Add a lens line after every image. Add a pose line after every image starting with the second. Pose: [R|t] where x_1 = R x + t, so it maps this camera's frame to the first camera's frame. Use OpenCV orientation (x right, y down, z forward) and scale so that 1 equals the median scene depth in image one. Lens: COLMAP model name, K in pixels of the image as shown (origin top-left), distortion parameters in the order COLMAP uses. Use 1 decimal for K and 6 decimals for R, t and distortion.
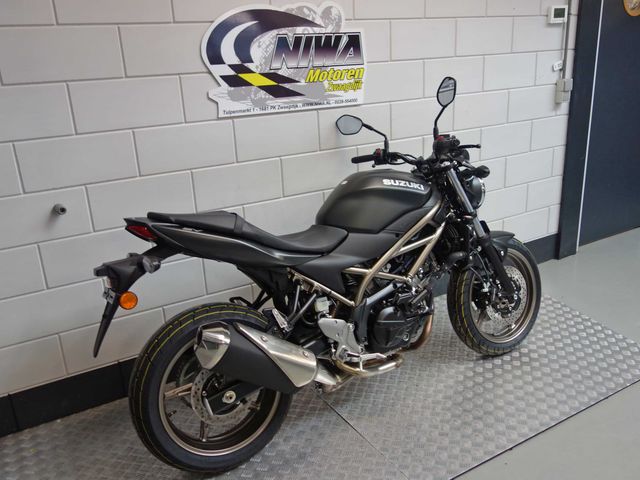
lens RADIAL K [[567.6, 0, 320.0], [0, 567.6, 240.0], [0, 0, 1]] dist [-0.003684, -0.005170]
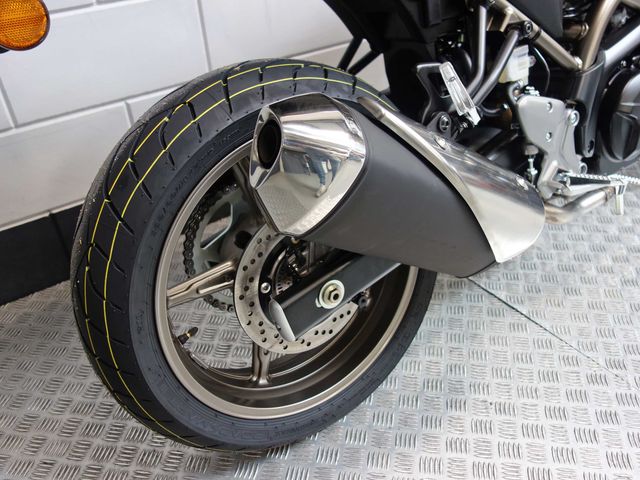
lens RADIAL K [[567.6, 0, 320.0], [0, 567.6, 240.0], [0, 0, 1]] dist [-0.003684, -0.005170]
pose [[0.996574, -0.046836, 0.068162, -0.183004], [0.025236, 0.957094, 0.288676, 0.117293], [-0.078758, -0.285967, 0.954998, 0.594041]]
